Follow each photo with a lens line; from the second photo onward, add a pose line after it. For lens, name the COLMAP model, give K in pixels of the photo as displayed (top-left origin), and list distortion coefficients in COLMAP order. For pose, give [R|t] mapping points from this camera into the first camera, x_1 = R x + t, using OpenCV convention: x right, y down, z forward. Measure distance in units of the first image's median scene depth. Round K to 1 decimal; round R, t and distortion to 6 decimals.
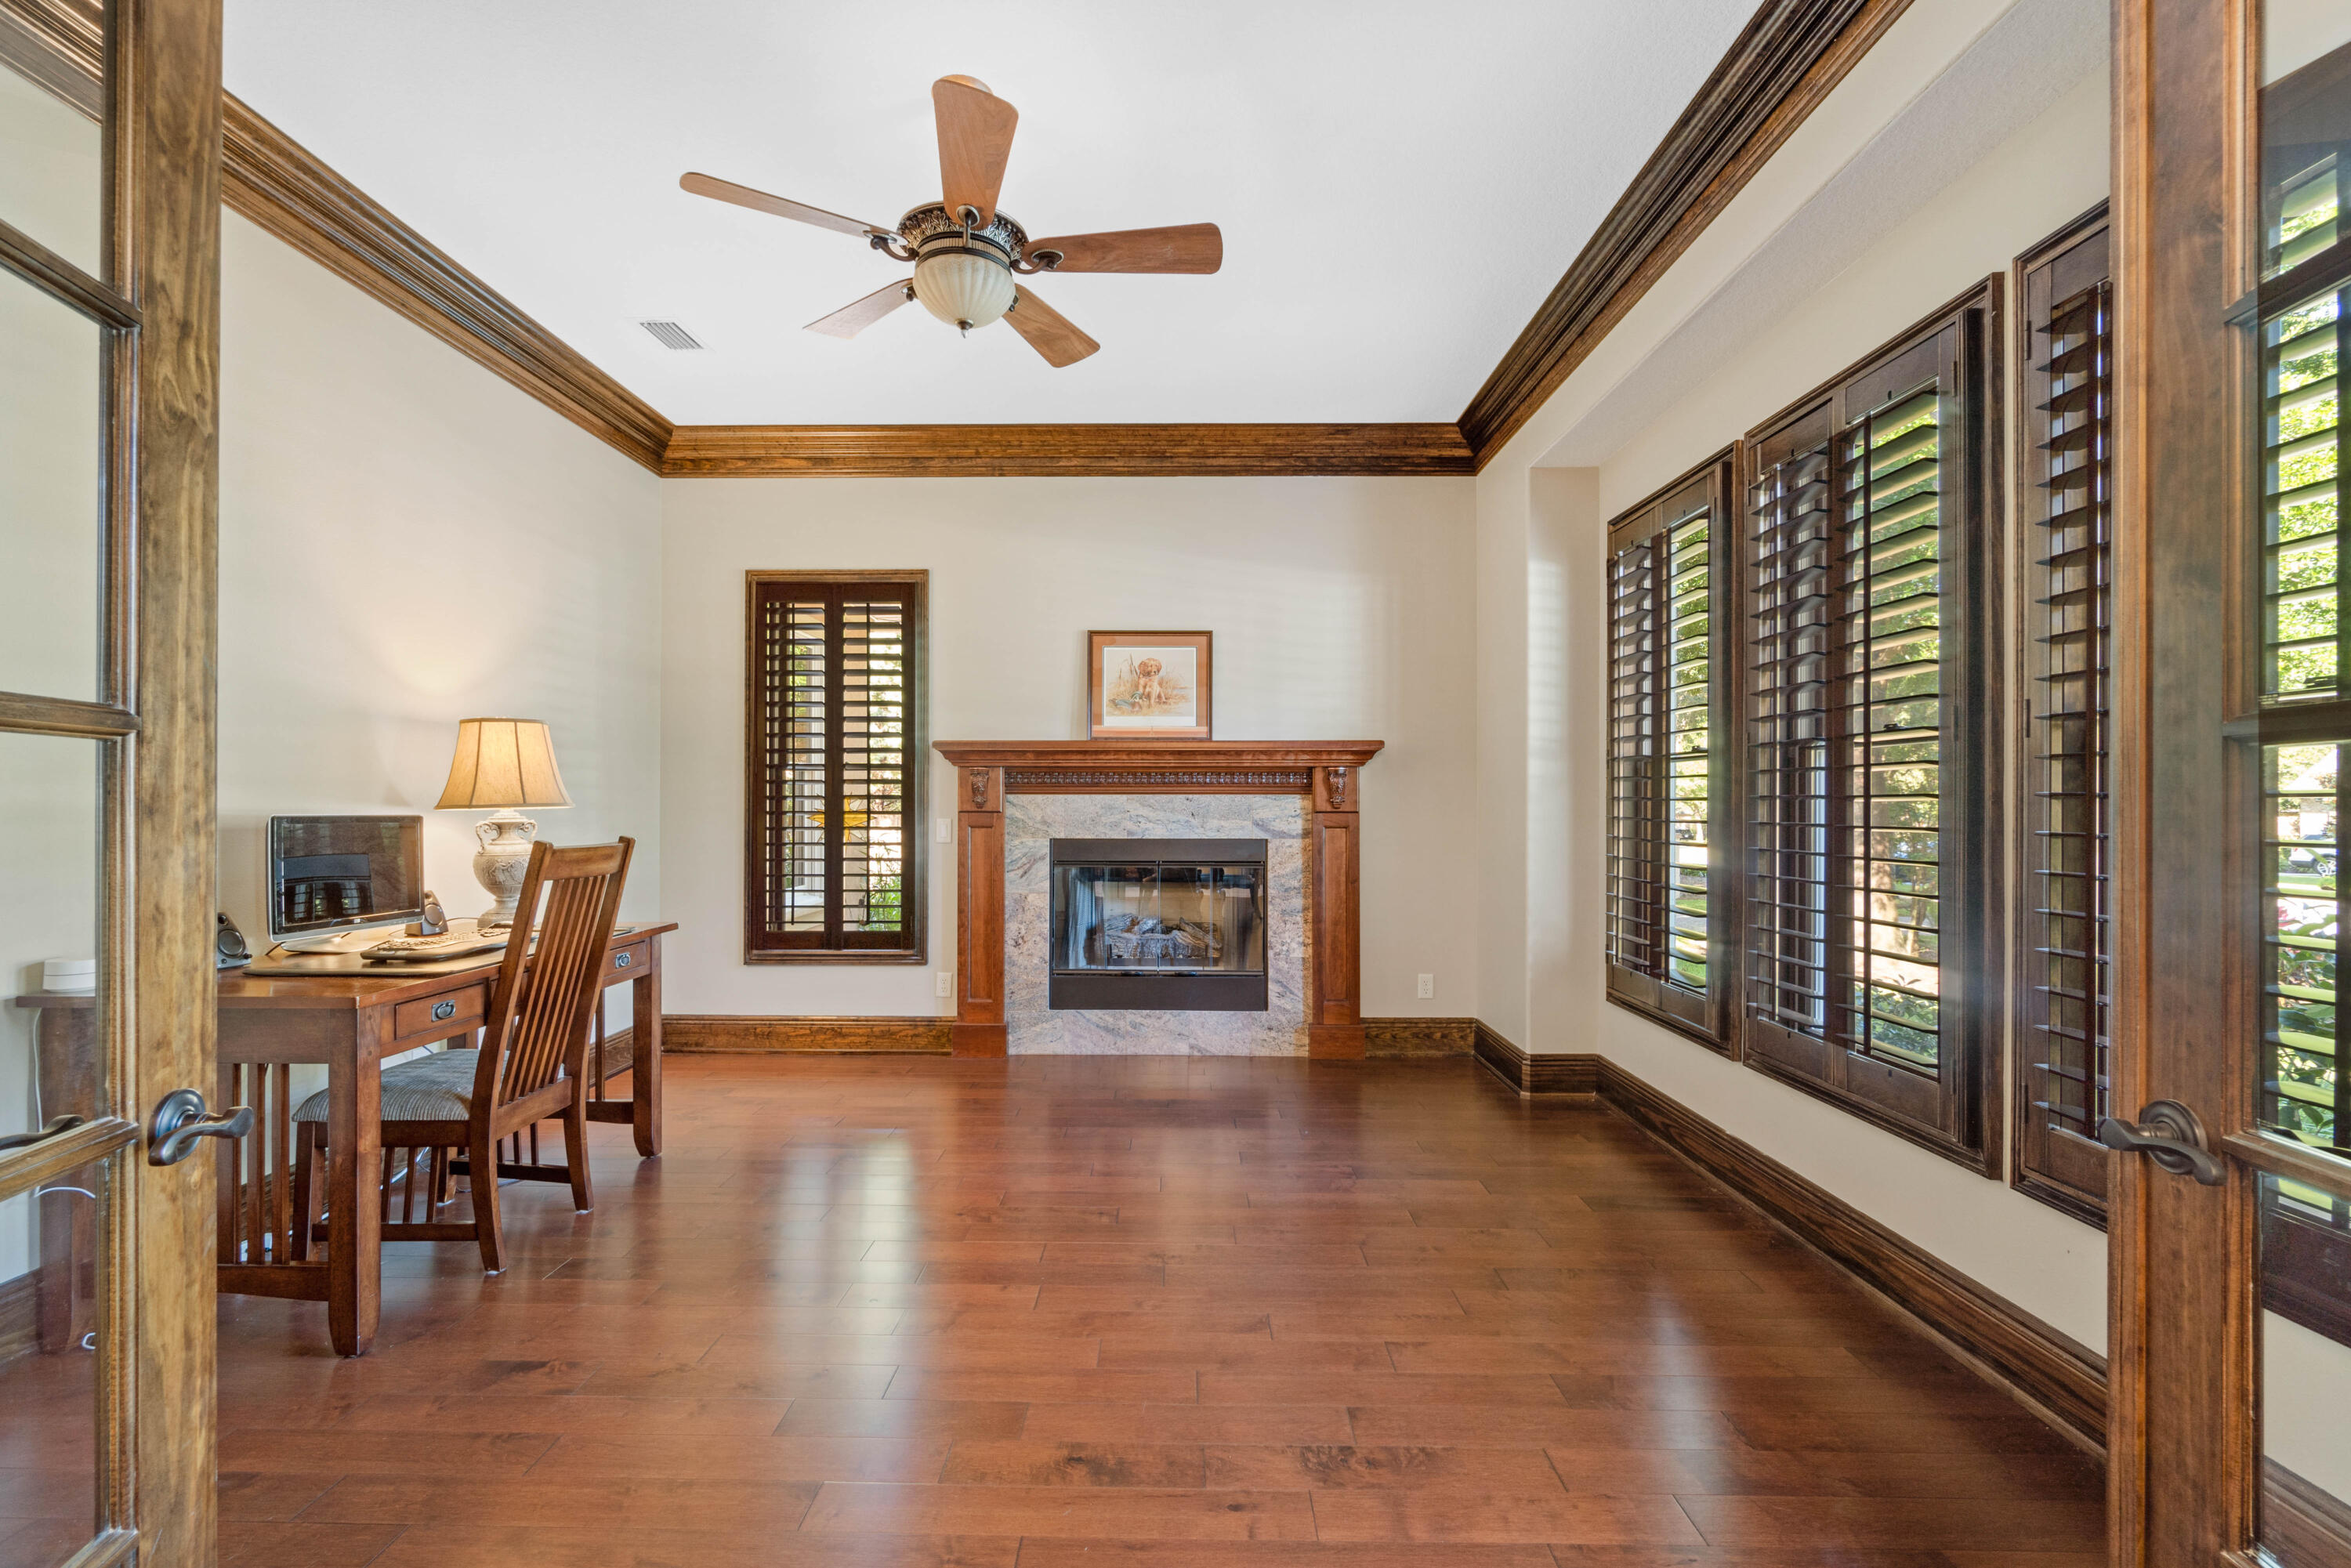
lens RADIAL K [[1031.4, 0, 1160.9], [0, 1031.4, 803.6], [0, 0, 1]] dist [0.000245, 0.000597]
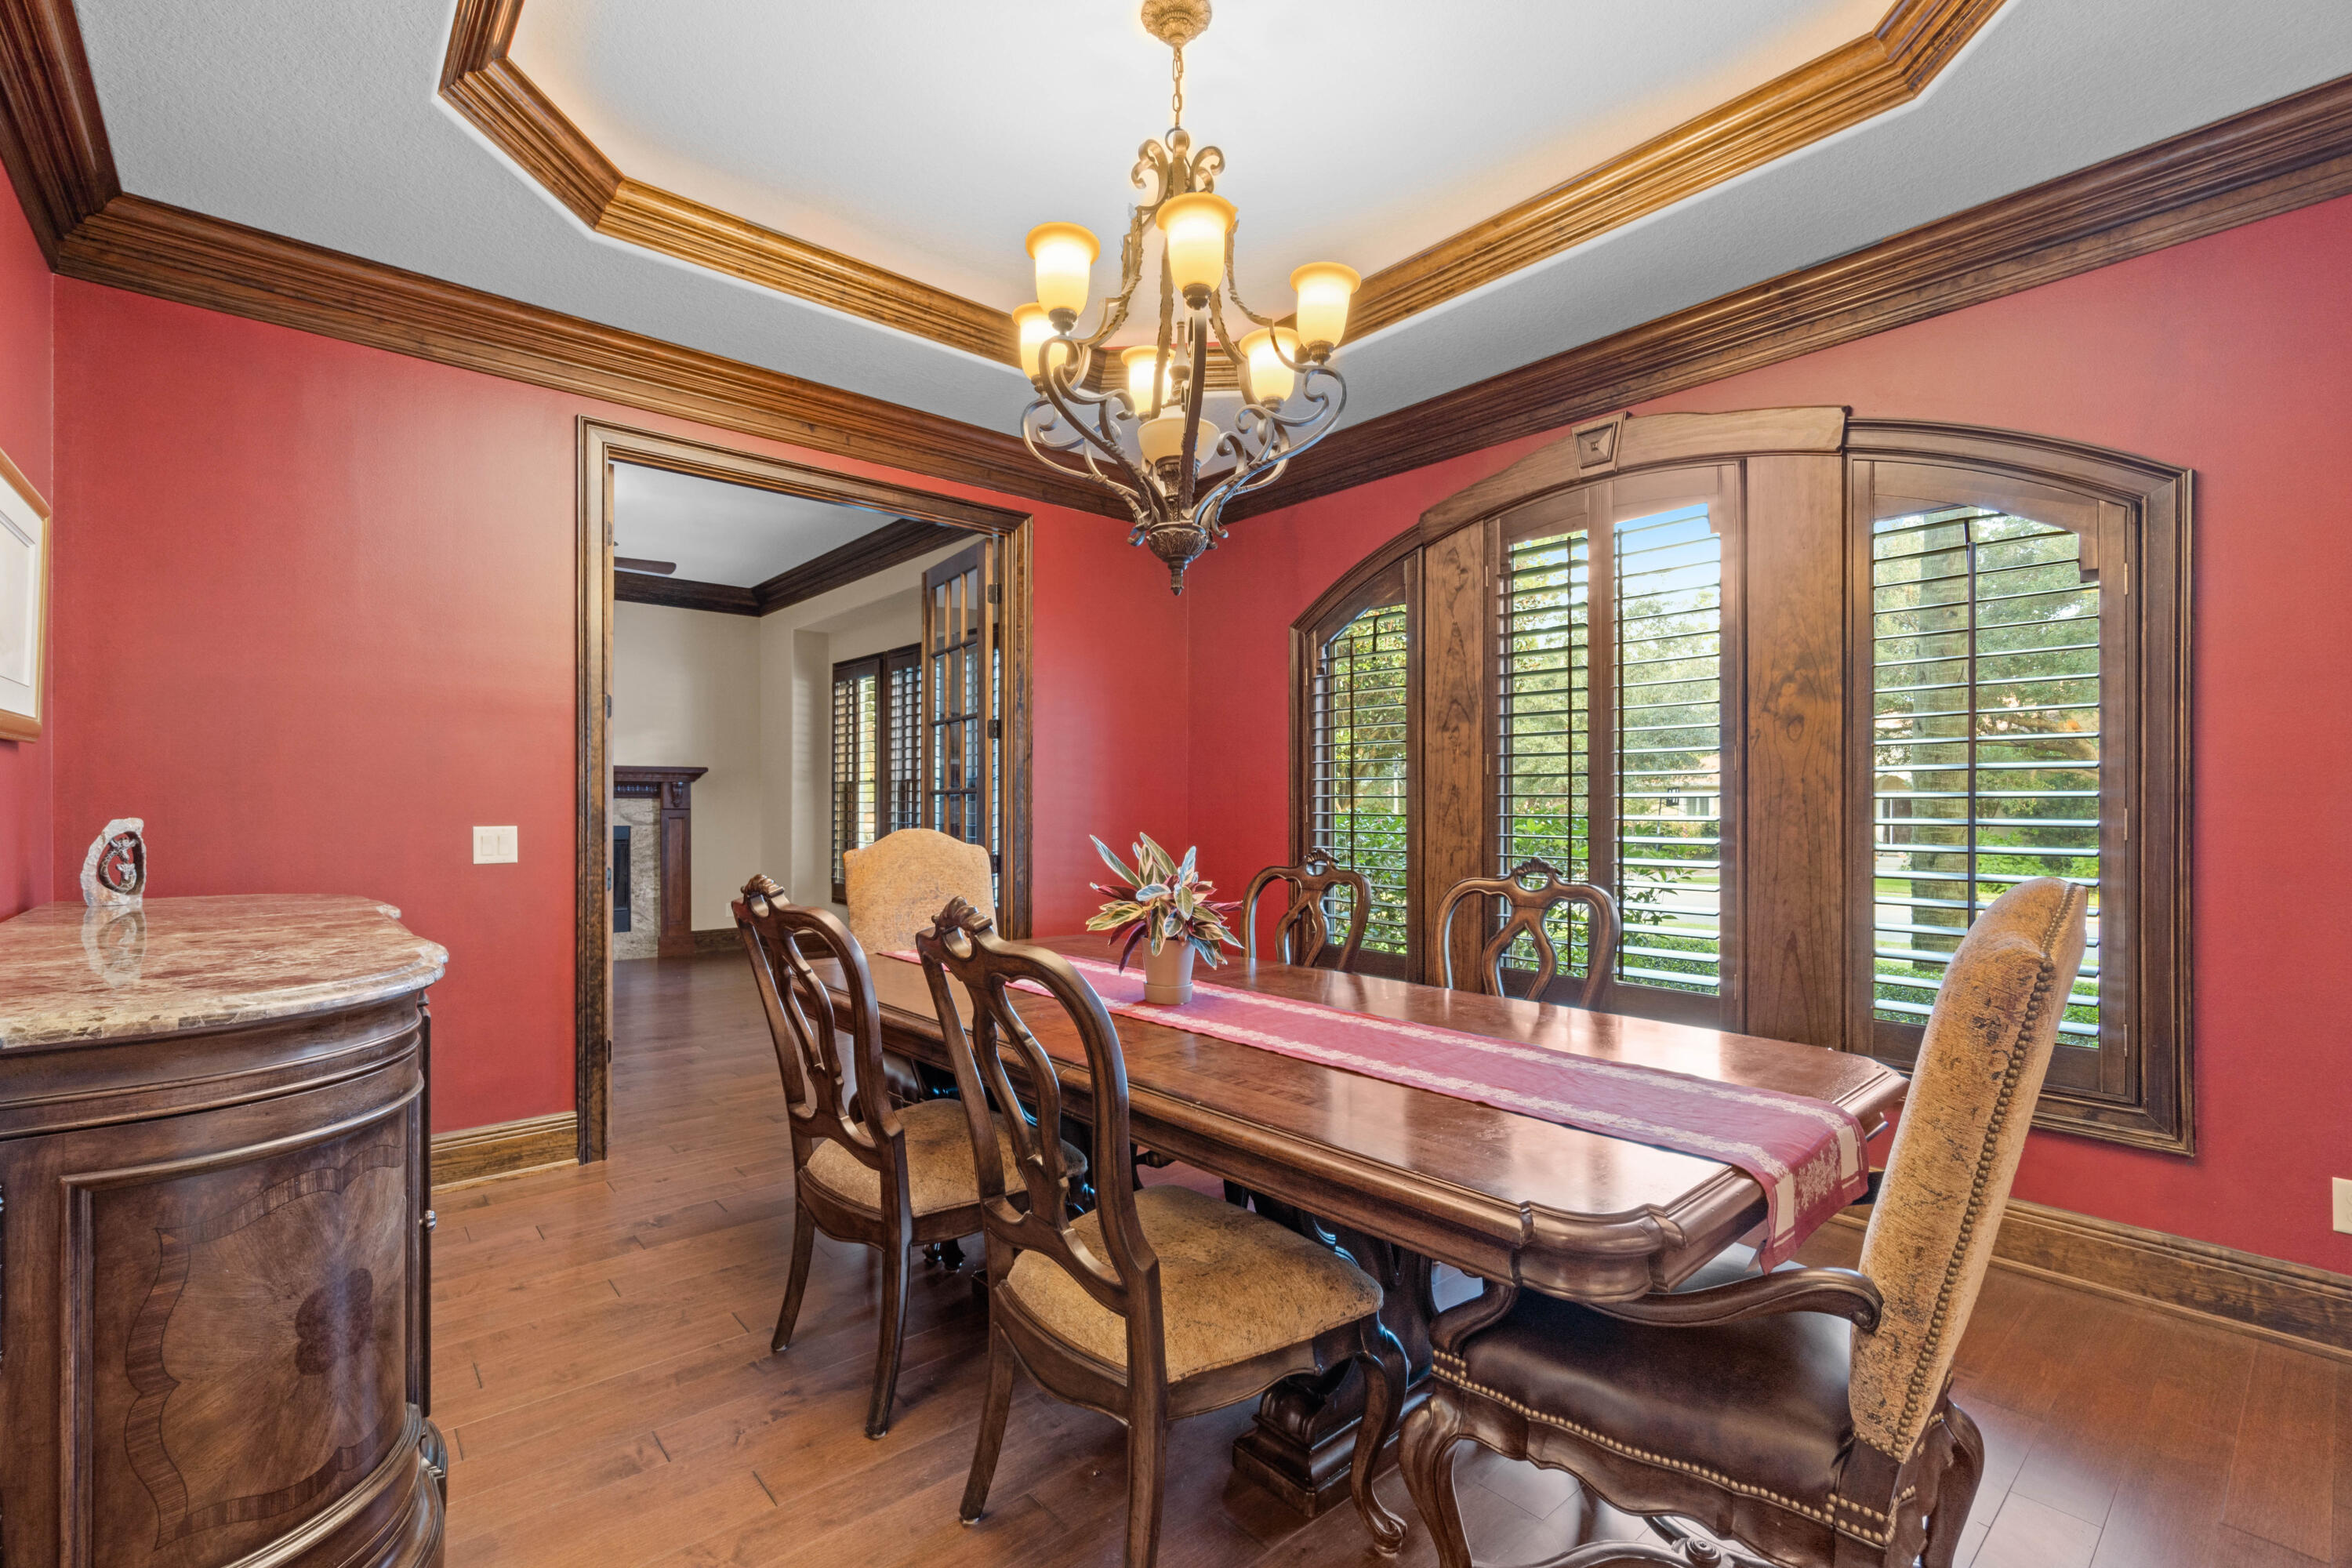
lens RADIAL K [[1031.9, 0, 1161.4], [0, 1031.9, 803.7], [0, 0, 1]] dist [0.000245, 0.000597]
pose [[0.748760, -0.002123, 0.662838, -0.354939], [0.000397, 0.999996, 0.002754, -0.004871], [-0.662841, -0.001799, 0.748758, -0.788868]]
